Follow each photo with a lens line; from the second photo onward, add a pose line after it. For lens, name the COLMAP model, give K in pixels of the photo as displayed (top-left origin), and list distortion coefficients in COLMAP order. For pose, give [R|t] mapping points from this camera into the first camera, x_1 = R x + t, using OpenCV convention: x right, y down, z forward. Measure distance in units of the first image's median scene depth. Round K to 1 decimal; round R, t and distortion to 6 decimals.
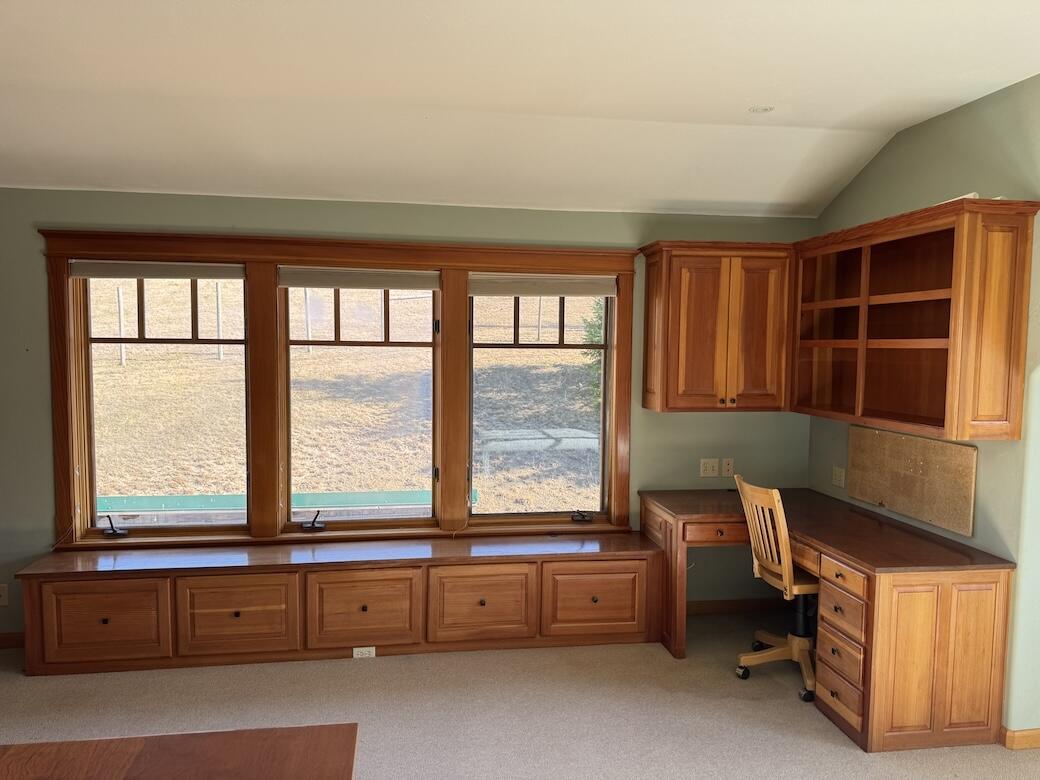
lens RADIAL K [[721.1, 0, 521.0], [0, 721.1, 400.9], [0, 0, 1]] dist [0.025187, -0.045780]
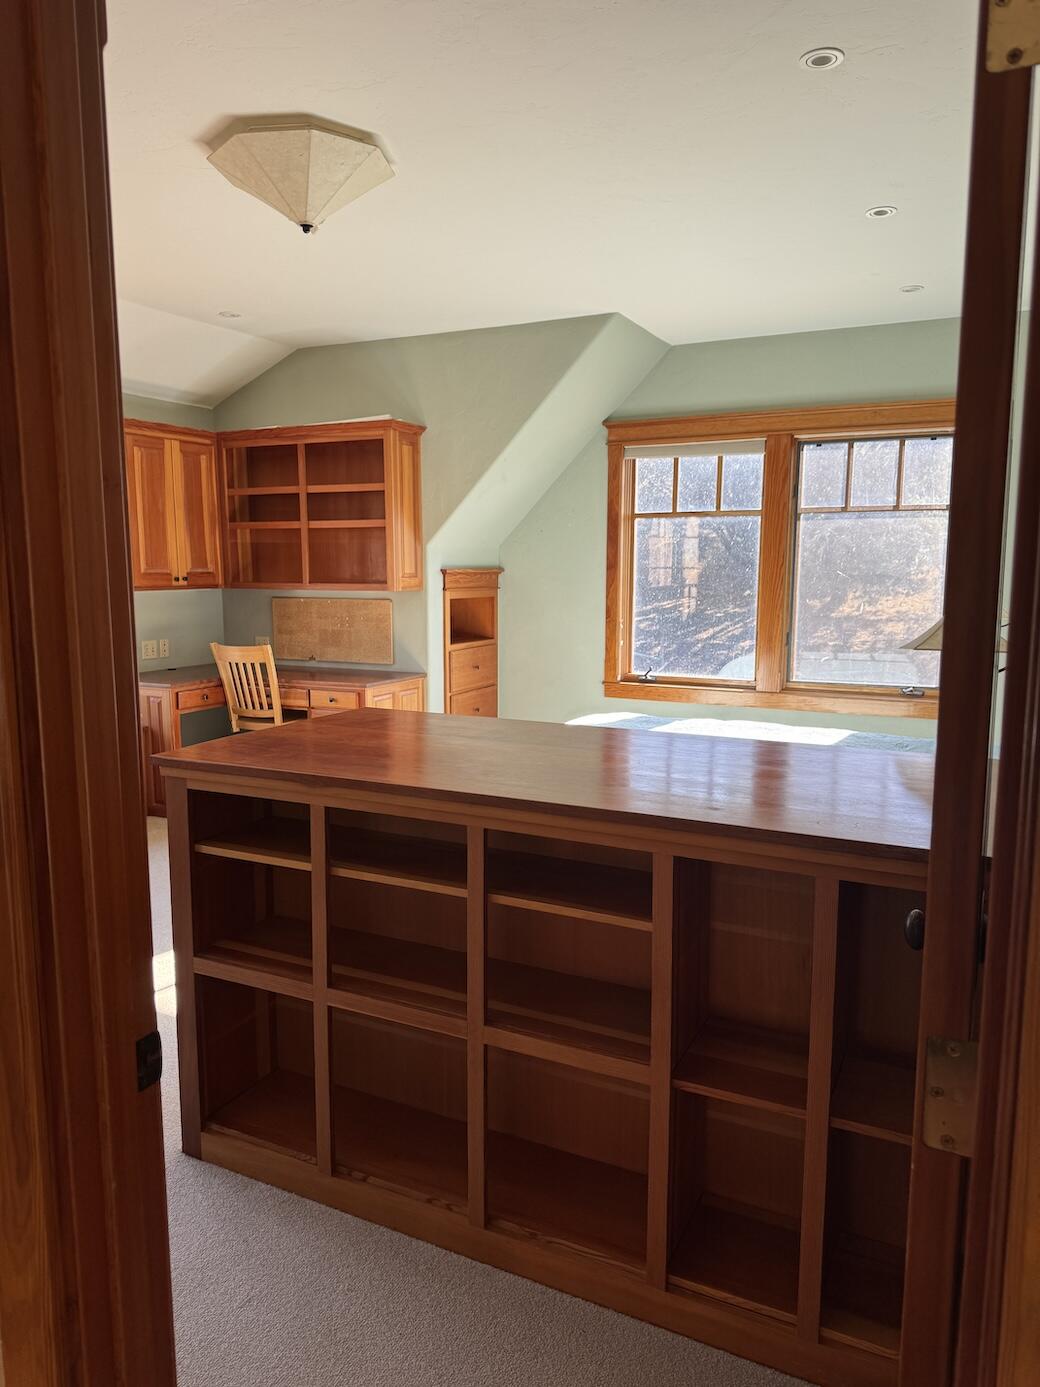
lens RADIAL K [[961.7, 0, 511.8], [0, 961.7, 715.3], [0, 0, 1]] dist [0.025187, -0.045780]
pose [[0.573080, -0.136561, 0.808041, -0.645401], [0.068007, 0.990542, 0.119172, 0.066714], [-0.816673, -0.013343, 0.576947, -0.226882]]
